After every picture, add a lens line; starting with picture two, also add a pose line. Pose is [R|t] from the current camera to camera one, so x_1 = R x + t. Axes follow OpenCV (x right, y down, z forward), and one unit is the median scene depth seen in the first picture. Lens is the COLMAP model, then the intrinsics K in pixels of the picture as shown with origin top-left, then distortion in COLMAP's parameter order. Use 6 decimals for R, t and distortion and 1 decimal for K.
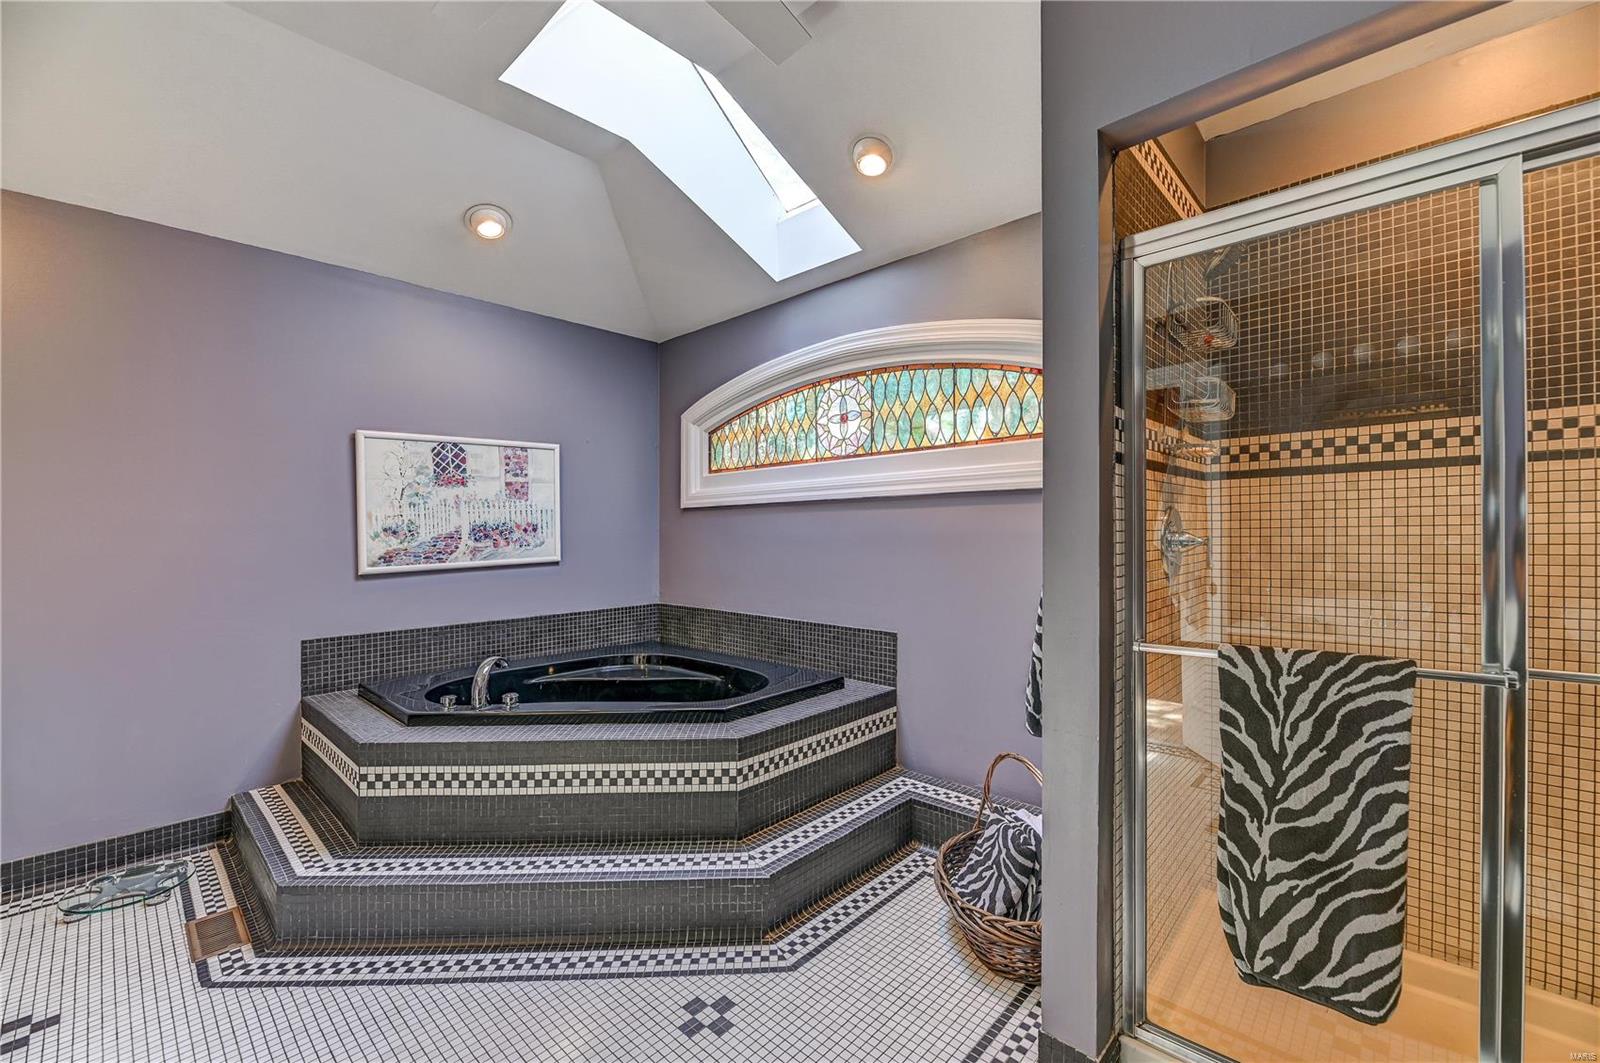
lens RADIAL K [[650.7, 0, 801.0], [0, 650.7, 526.5], [0, 0, 1]] dist [-0.014049, 0.000528]
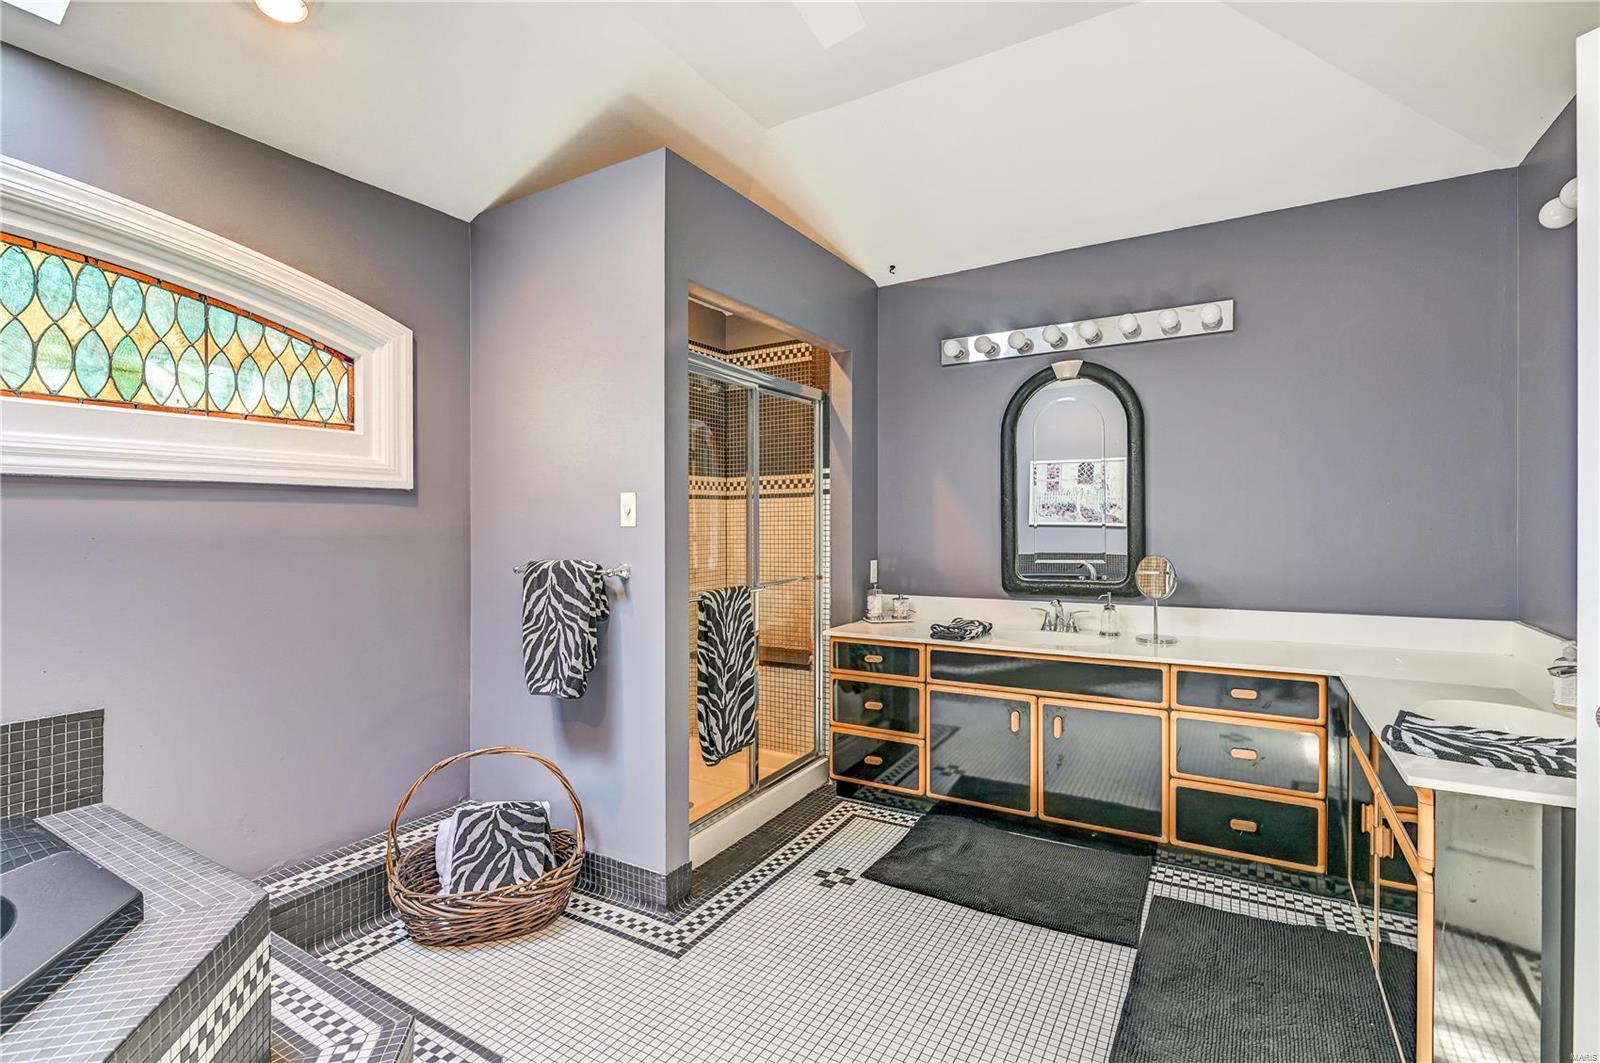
lens RADIAL K [[719.3, 0, 803.1], [0, 719.3, 531.3], [0, 0, 1]] dist [-0.002783, -0.000410]
pose [[-0.207471, -0.000829, 0.978241, -1.482481], [0.002171, 0.999997, 0.001308, 0.006267], [-0.978239, 0.002395, -0.207468, 1.198416]]
